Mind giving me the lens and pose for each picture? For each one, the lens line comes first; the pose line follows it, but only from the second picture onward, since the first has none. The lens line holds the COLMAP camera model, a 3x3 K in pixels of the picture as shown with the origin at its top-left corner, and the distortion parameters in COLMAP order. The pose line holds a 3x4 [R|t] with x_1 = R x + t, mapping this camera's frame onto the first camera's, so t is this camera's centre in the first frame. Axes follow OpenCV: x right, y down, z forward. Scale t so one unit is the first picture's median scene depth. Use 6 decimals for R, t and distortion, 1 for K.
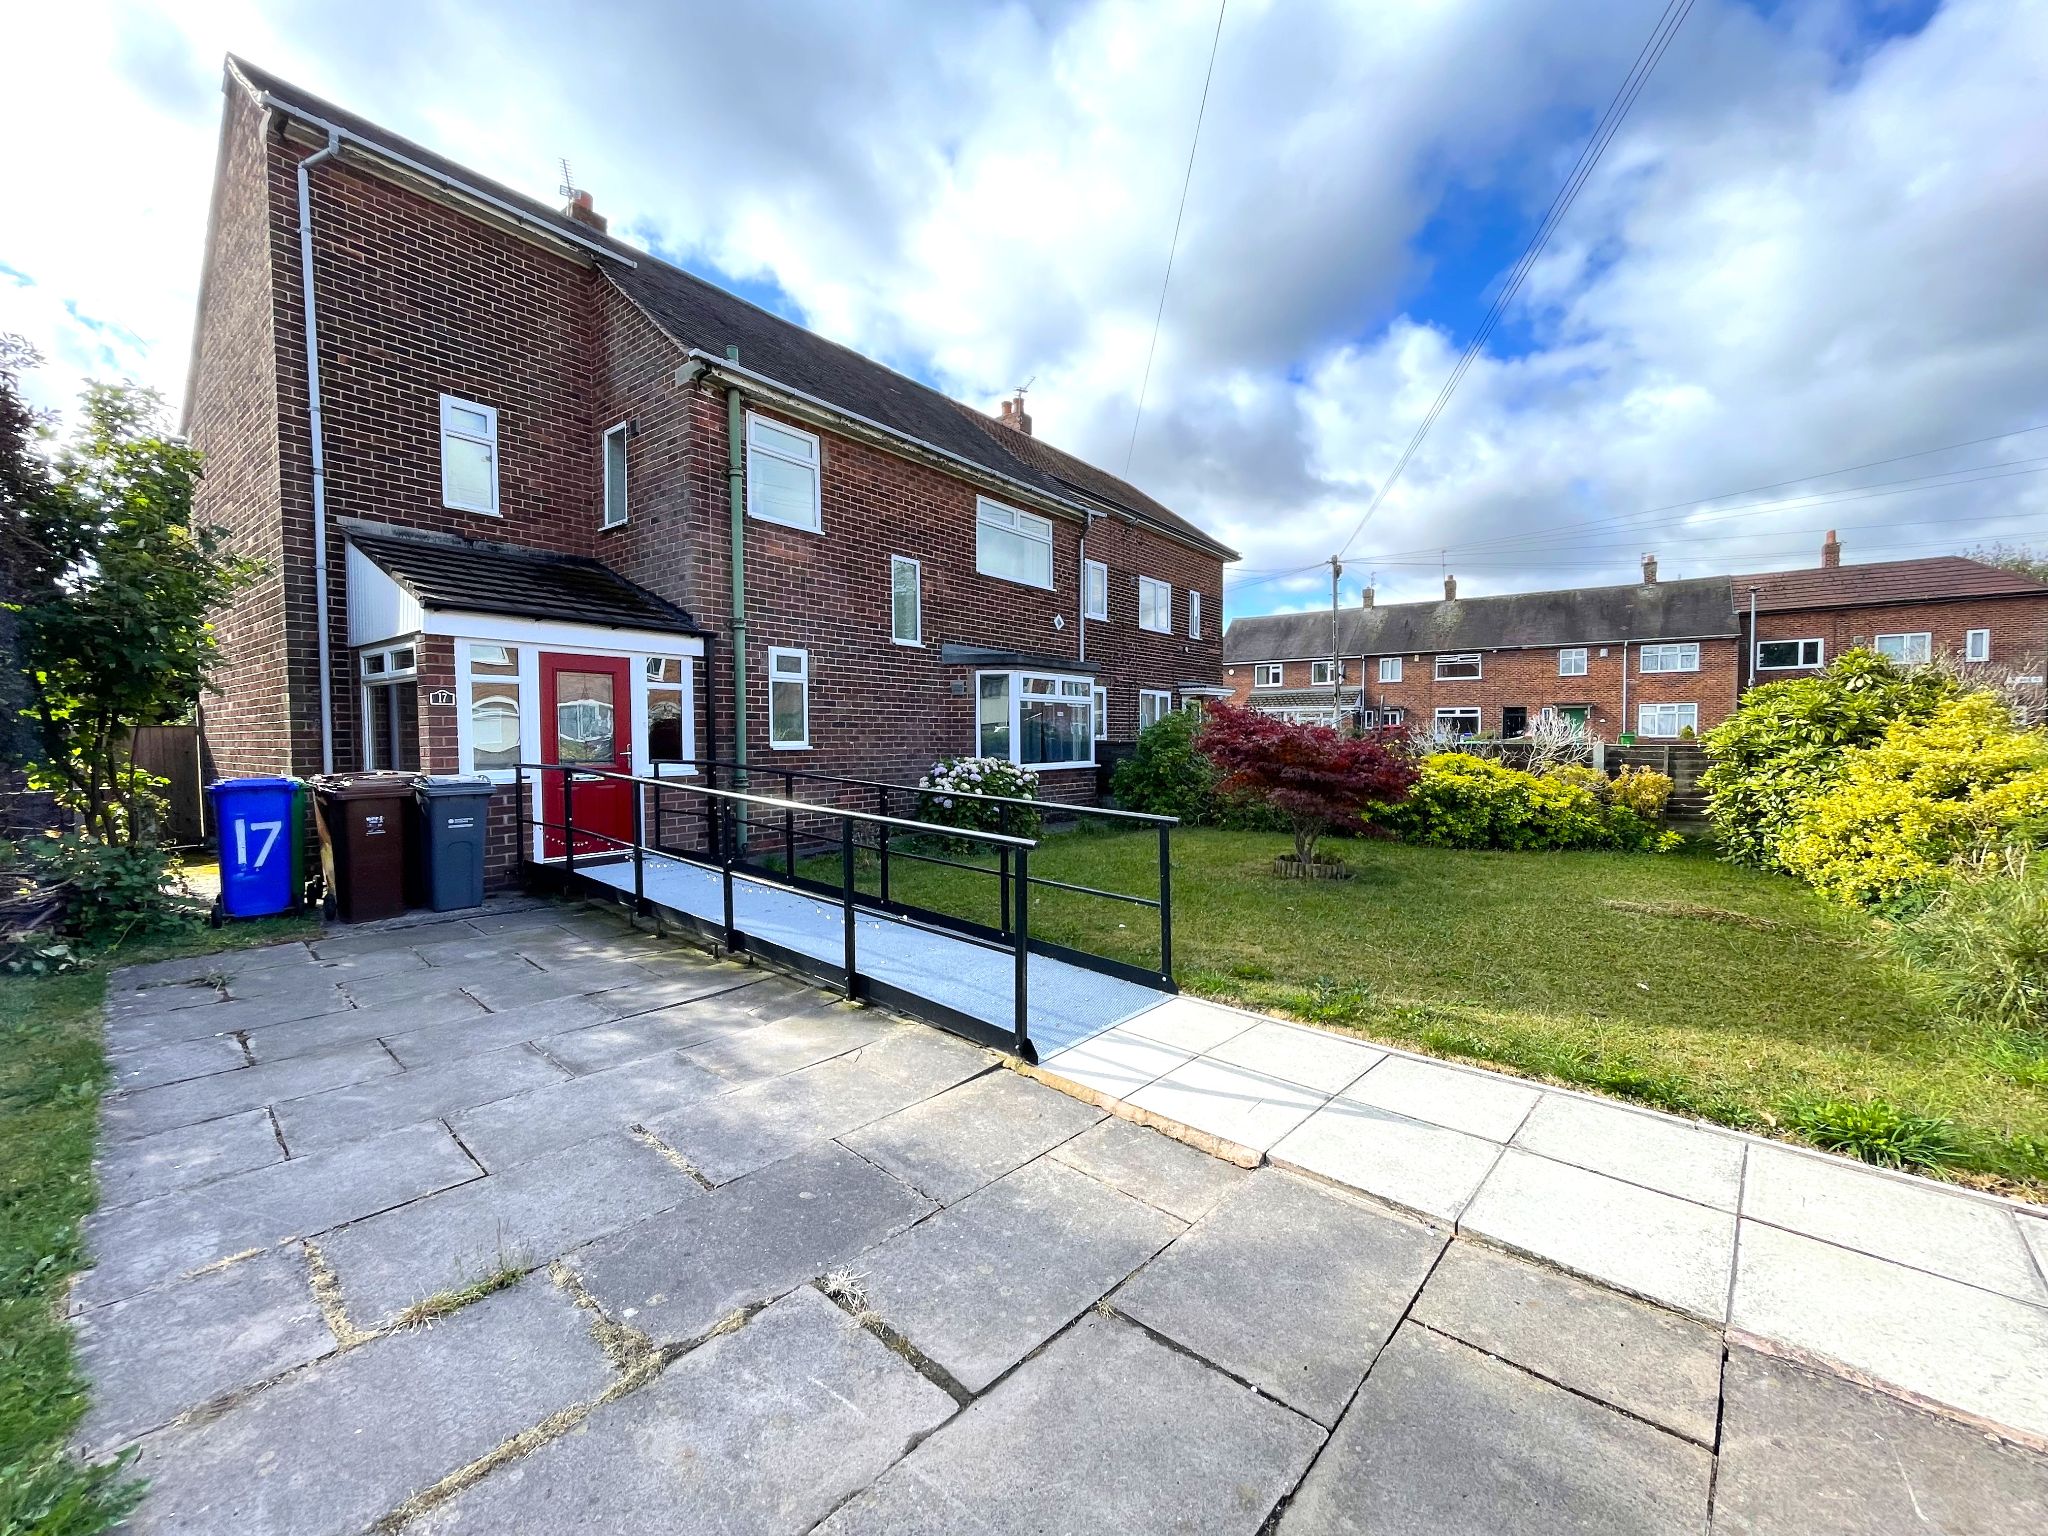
lens RADIAL K [[828.9, 0, 1024.0], [0, 828.9, 766.5], [0, 0, 1]] dist [-0.006557, 0.000894]
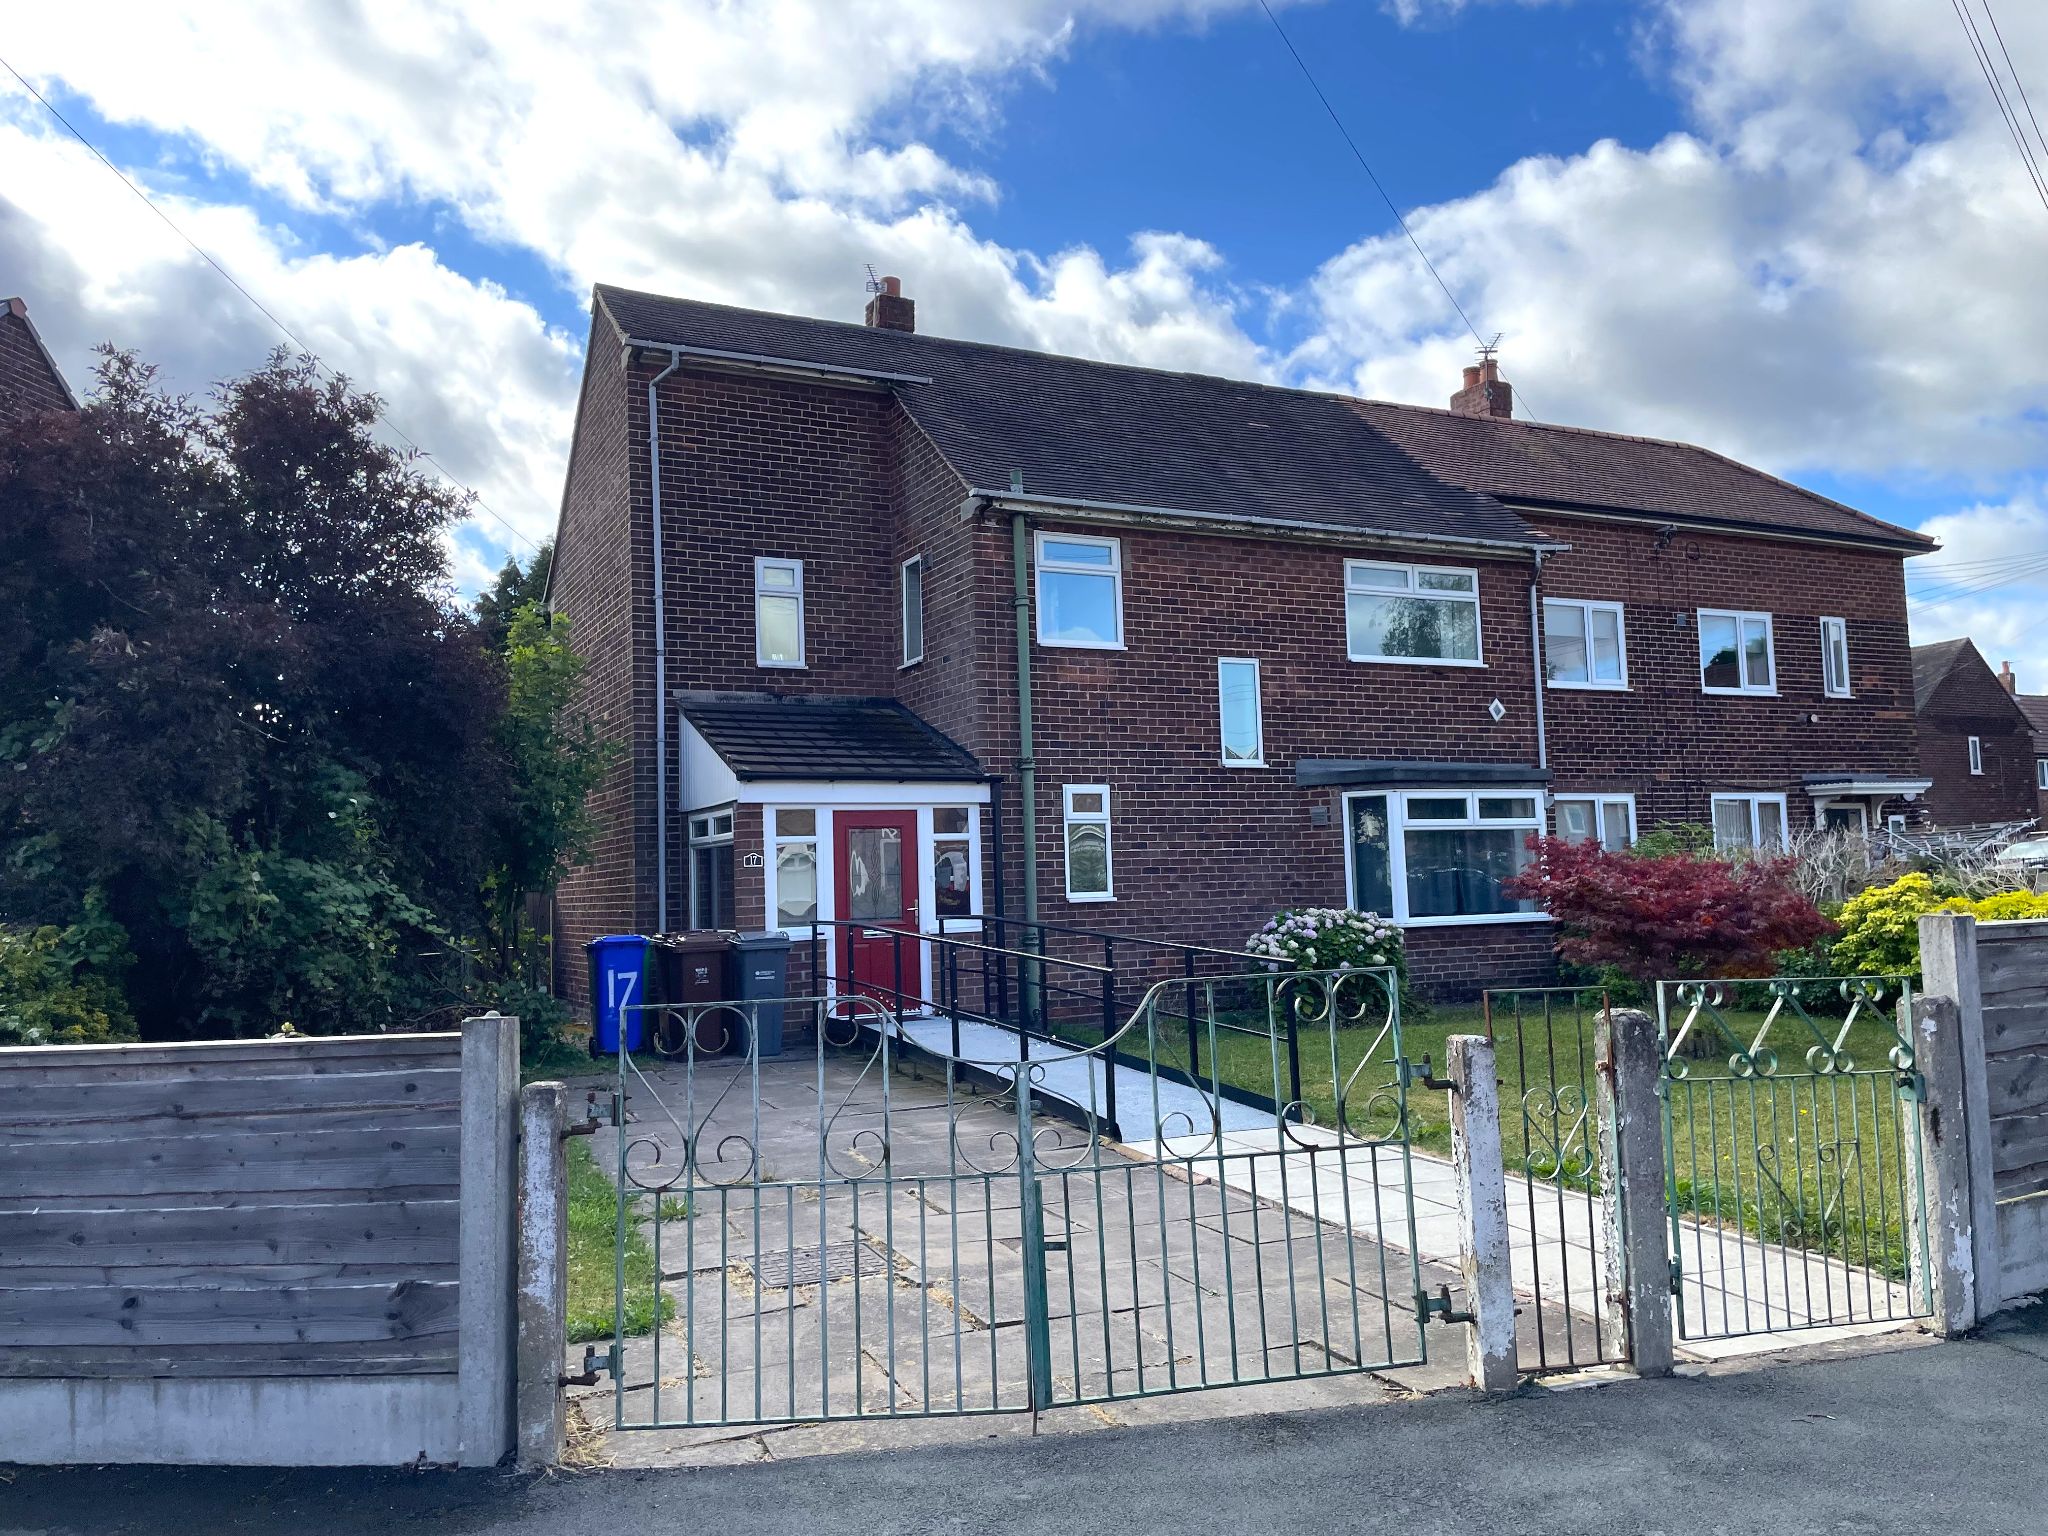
lens RADIAL K [[1570.9, 0, 1023.6], [0, 1570.9, 749.4], [0, 0, 1]] dist [0.061016, -0.051195]
pose [[0.900083, -0.059076, -0.431695, 0.393844], [0.009302, 0.993146, -0.116513, 0.012590], [0.435619, 0.100856, 0.894463, -0.540188]]
